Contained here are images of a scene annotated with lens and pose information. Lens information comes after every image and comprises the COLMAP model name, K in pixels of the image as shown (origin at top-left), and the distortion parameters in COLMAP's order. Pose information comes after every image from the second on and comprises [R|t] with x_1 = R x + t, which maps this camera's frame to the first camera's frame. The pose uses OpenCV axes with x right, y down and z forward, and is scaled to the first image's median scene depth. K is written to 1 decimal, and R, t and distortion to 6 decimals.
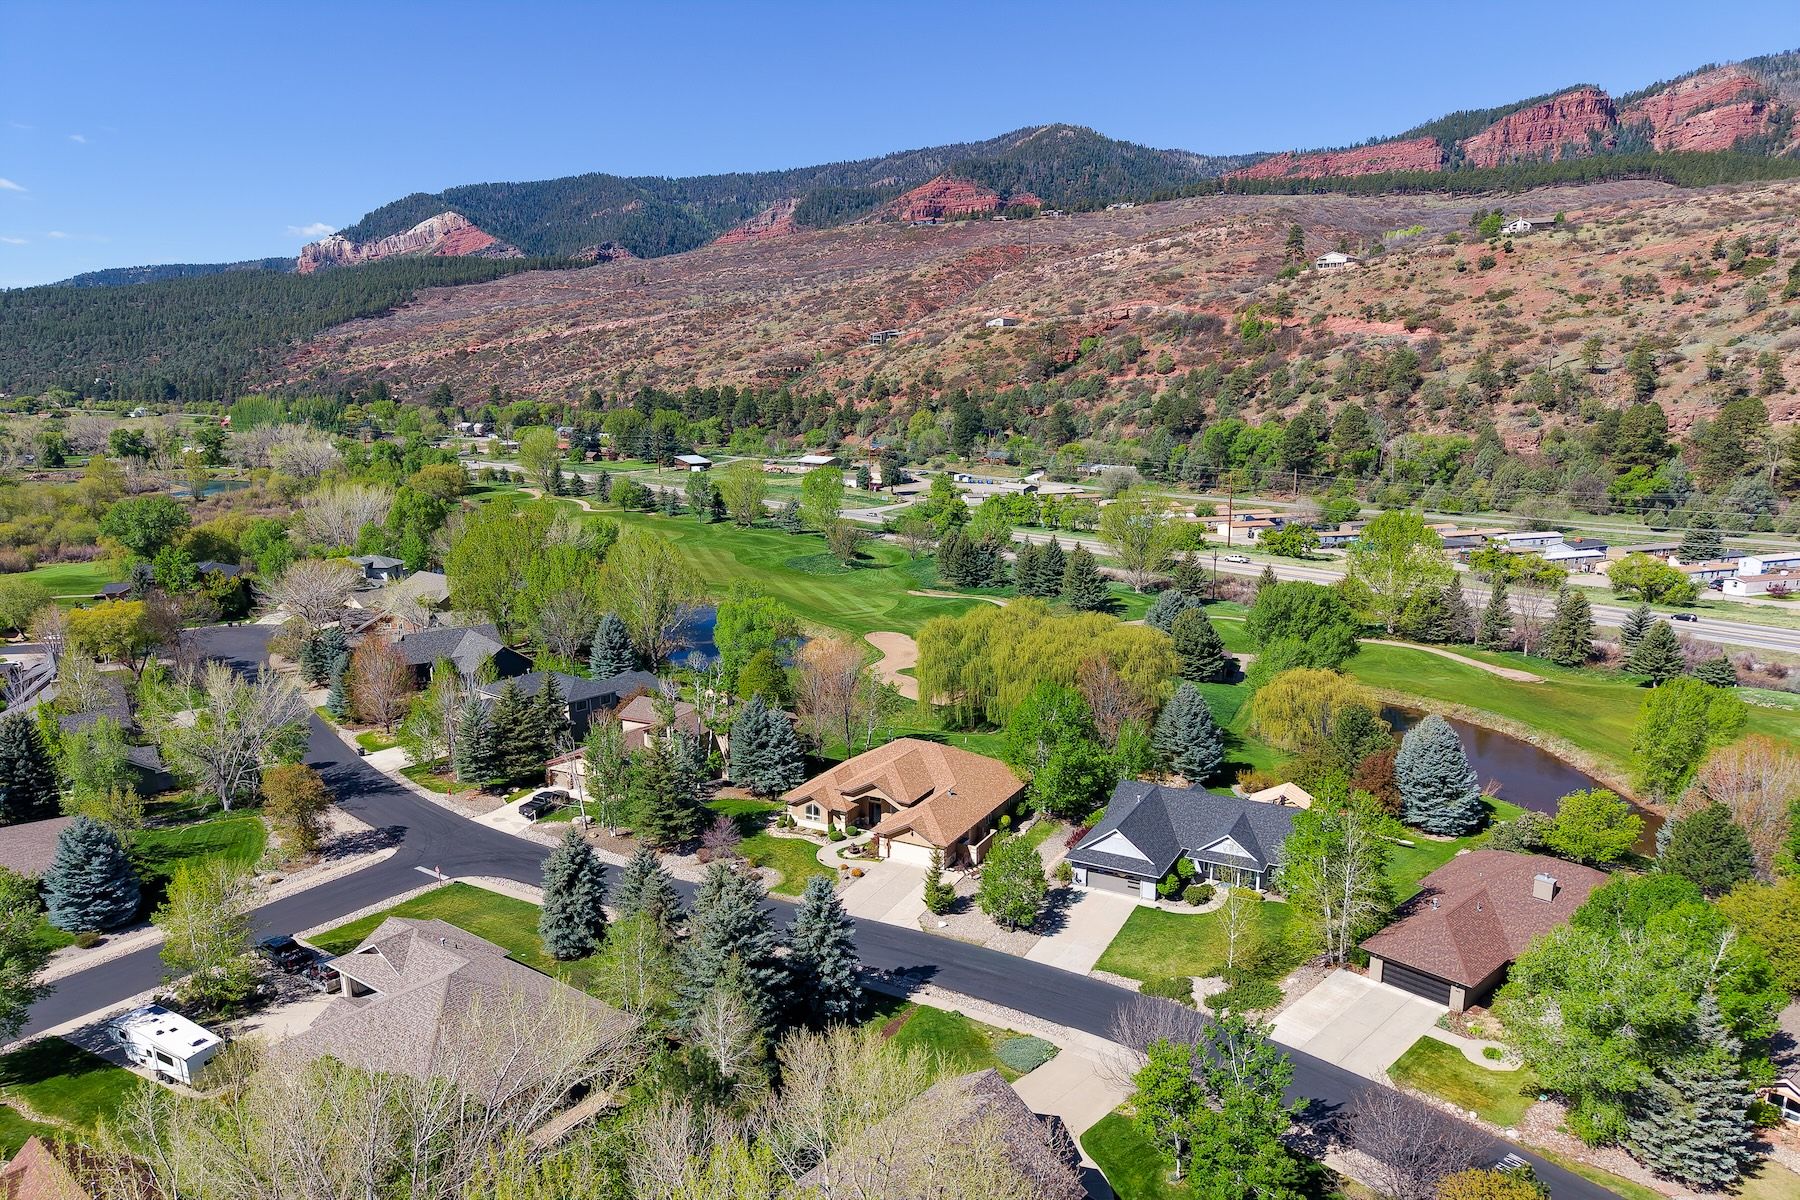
lens RADIAL K [[1204.5, 0, 897.4], [0, 1204.5, 681.0], [0, 0, 1]] dist [0.034983, -0.036714]
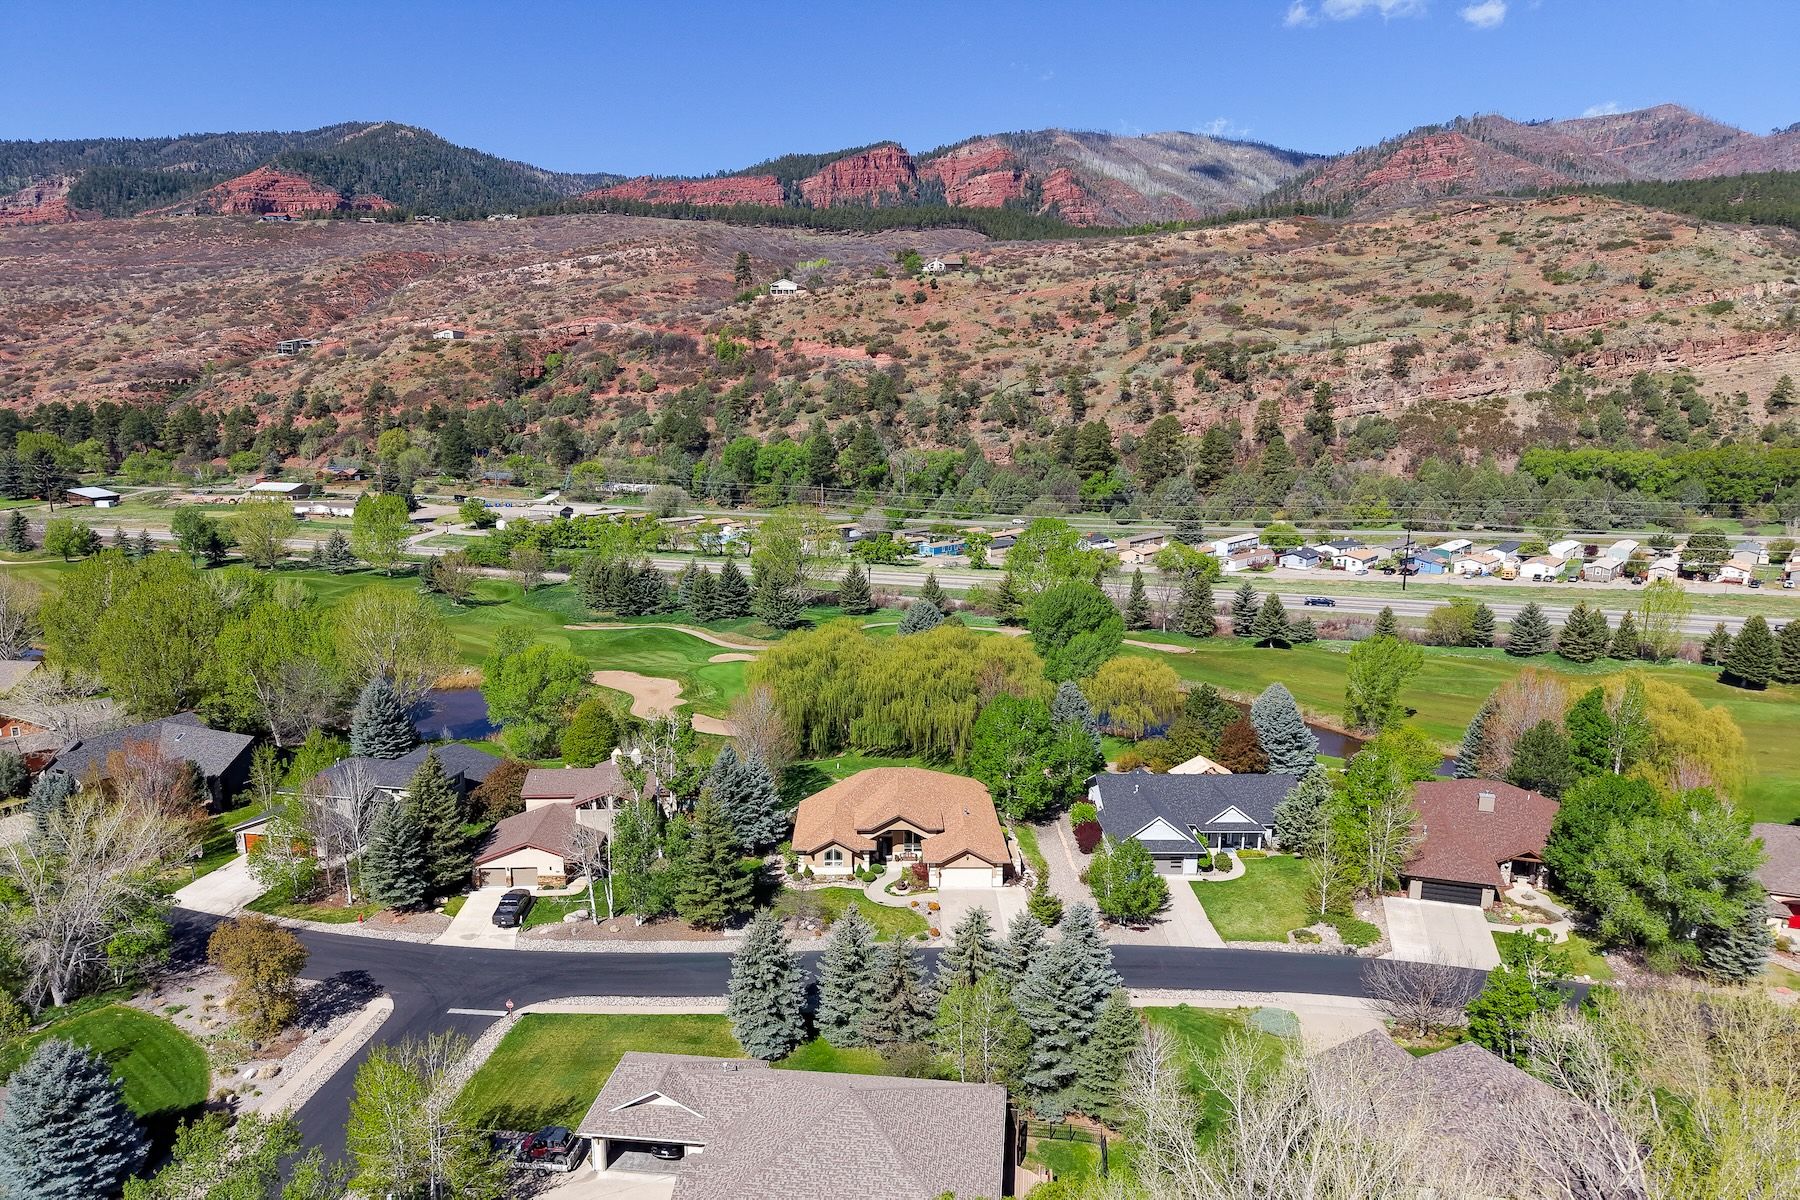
lens RADIAL K [[1203.3, 0, 896.1], [0, 1203.3, 670.7], [0, 0, 1]] dist [0.042756, -0.050507]
pose [[0.868981, -0.108643, 0.482772, -0.112986], [0.117656, 0.992986, 0.011683, -0.010627], [-0.480655, 0.046649, 0.875668, 0.029797]]
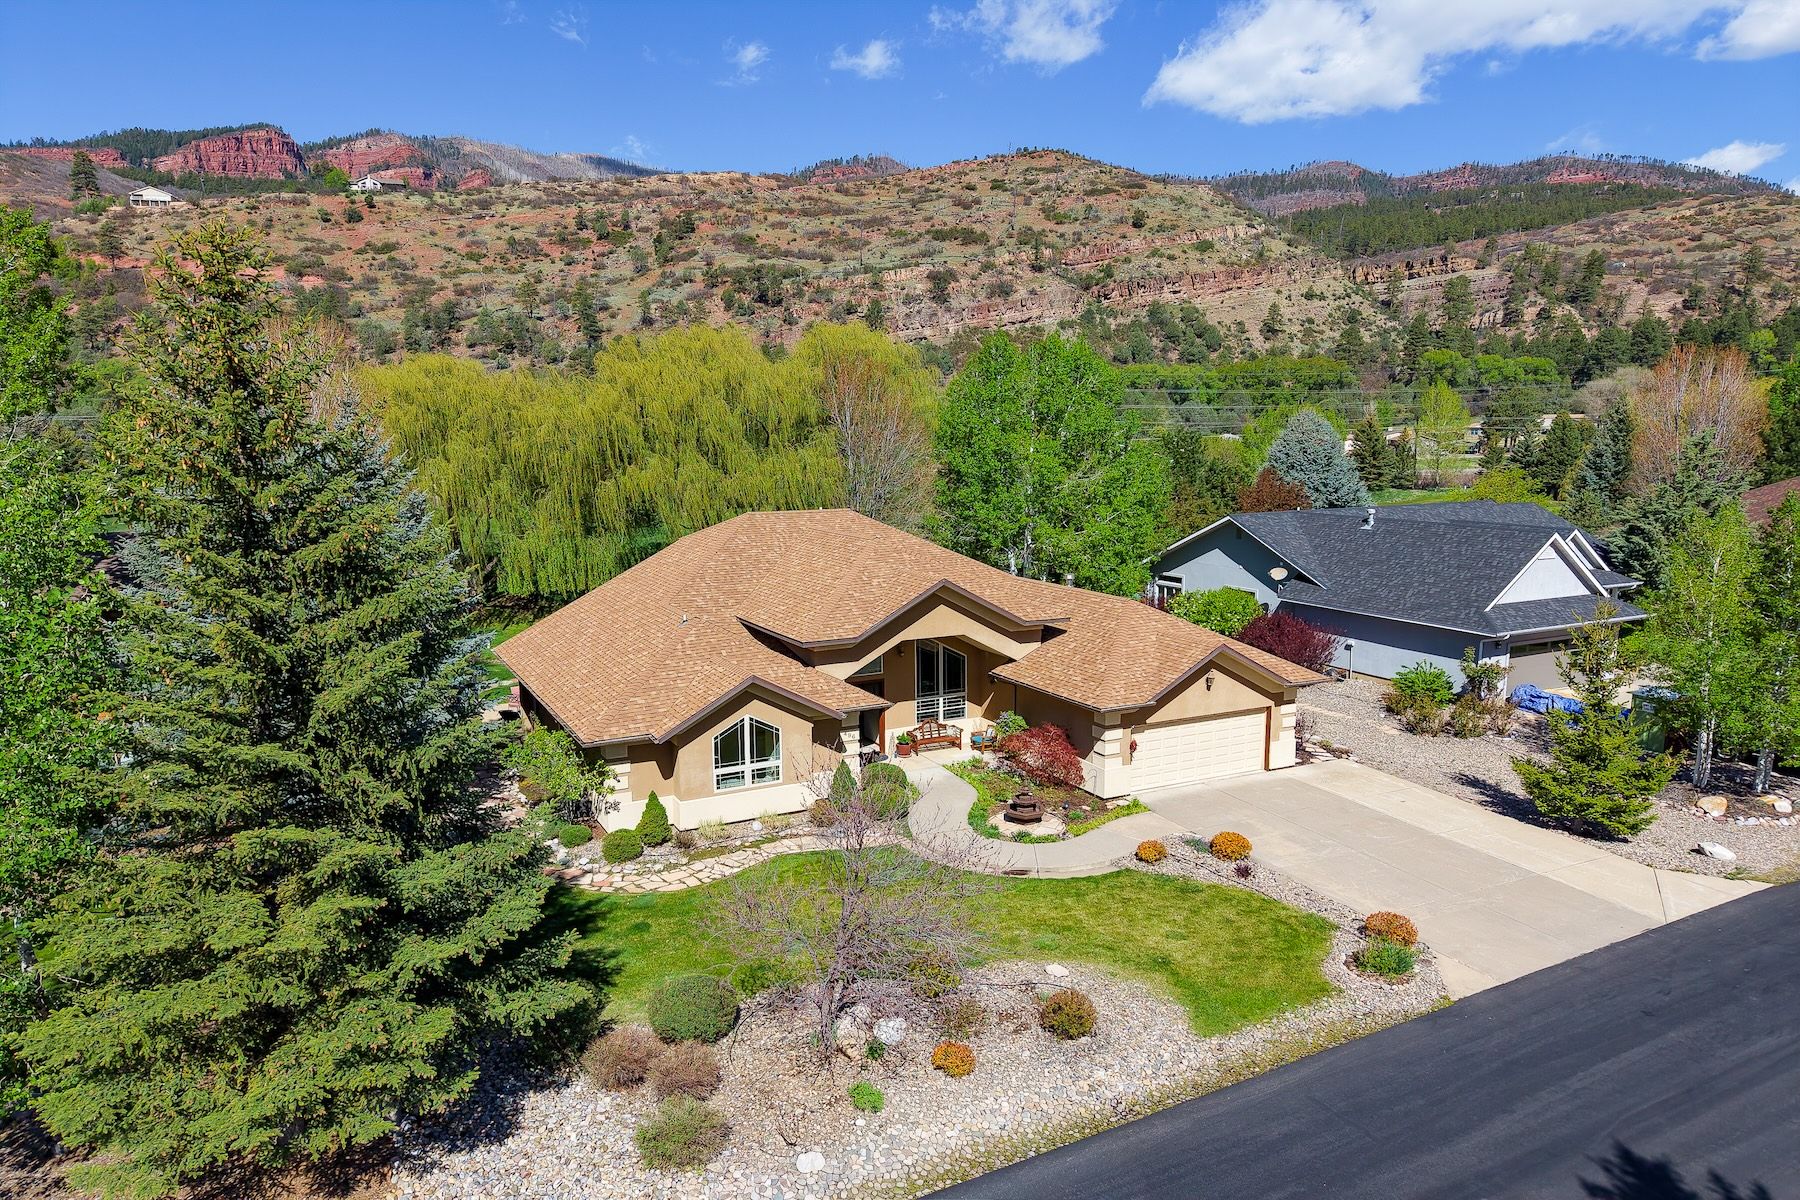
lens RADIAL K [[1201.2, 0, 887.8], [0, 1201.2, 652.7], [0, 0, 1]] dist [0.027221, -0.028390]
pose [[0.566424, -0.155910, 0.809232, -0.060497], [0.213552, 0.976169, 0.038596, 0.020205], [-0.795964, 0.150951, 0.586221, 0.196019]]
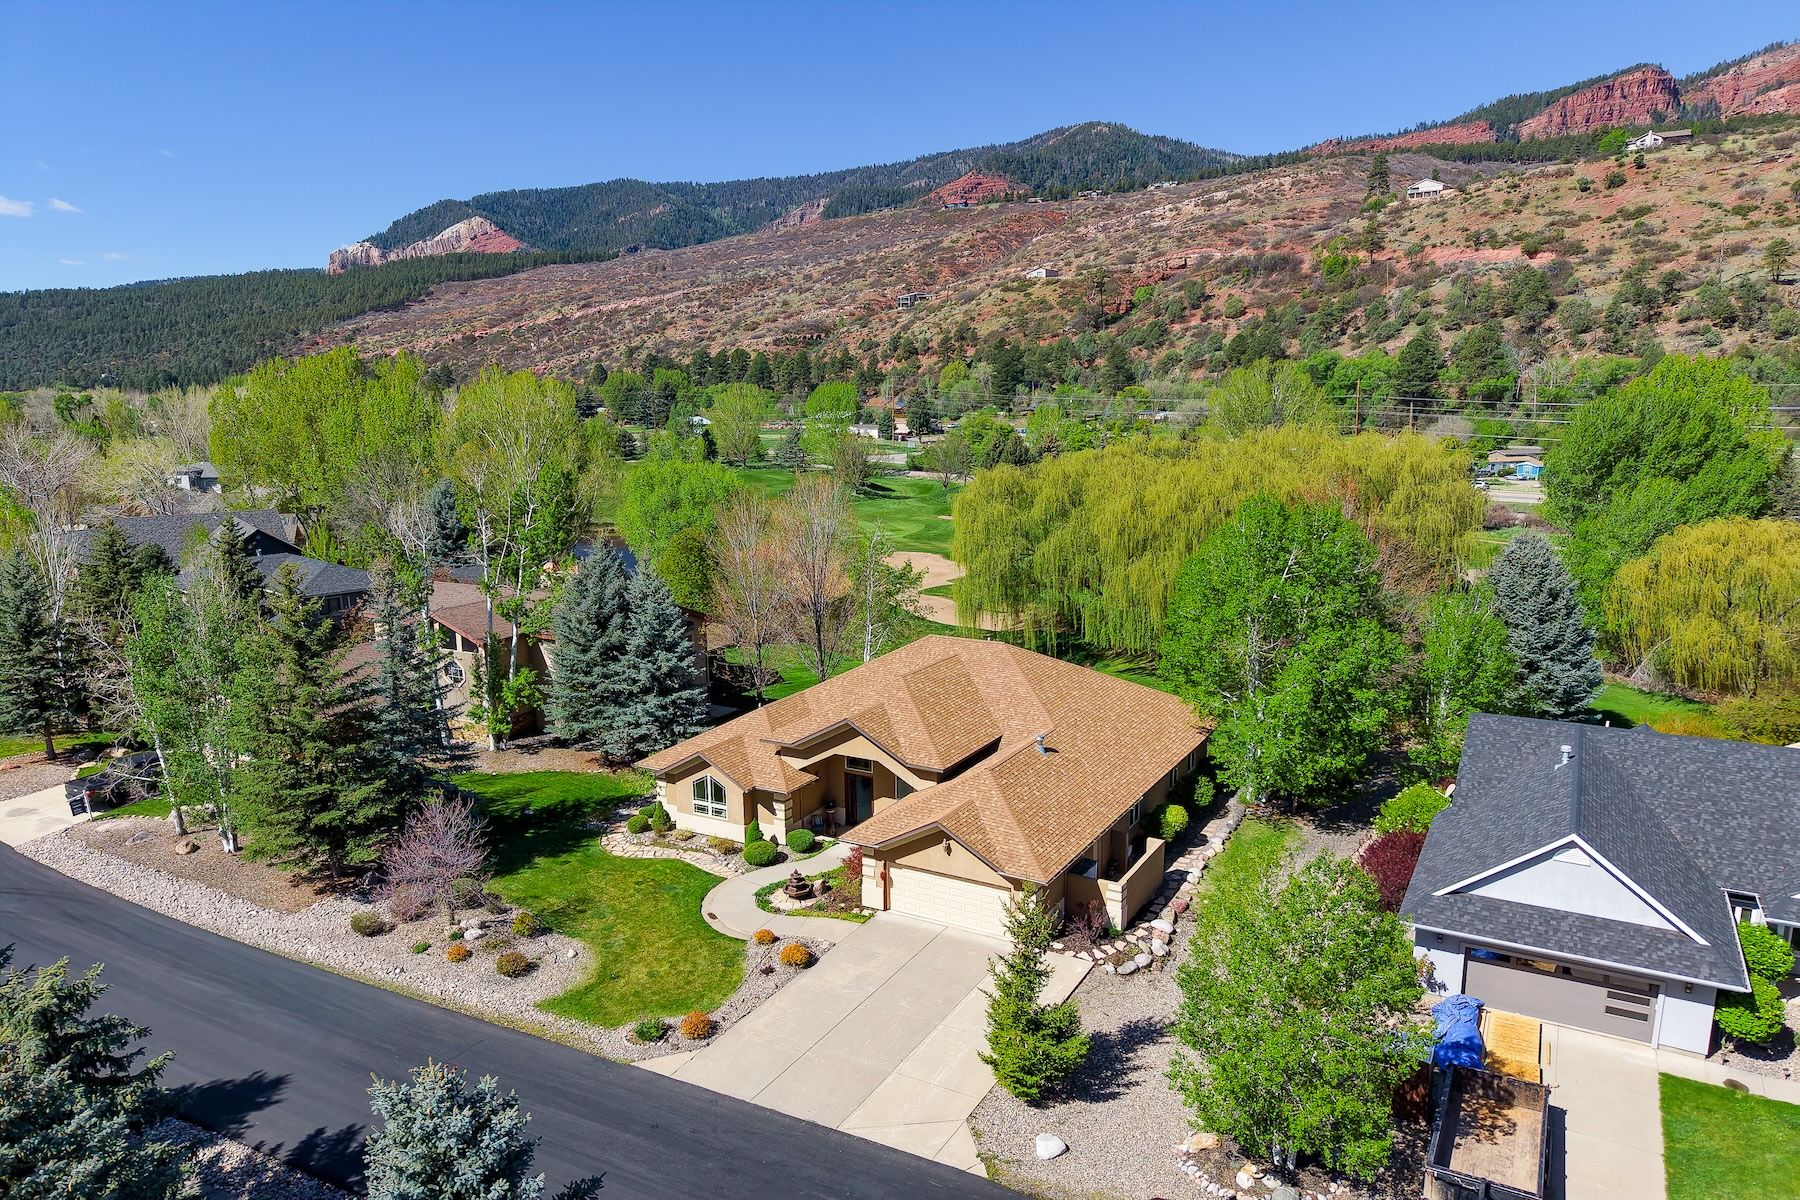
lens RADIAL K [[1200.4, 0, 900.1], [0, 1200.4, 662.6], [0, 0, 1]] dist [0.012876, -0.011495]
pose [[0.999715, -0.000607, -0.023871, 0.001373], [-0.000042, 0.999630, -0.027195, 0.017601], [0.023879, 0.027188, 0.999345, 0.138835]]
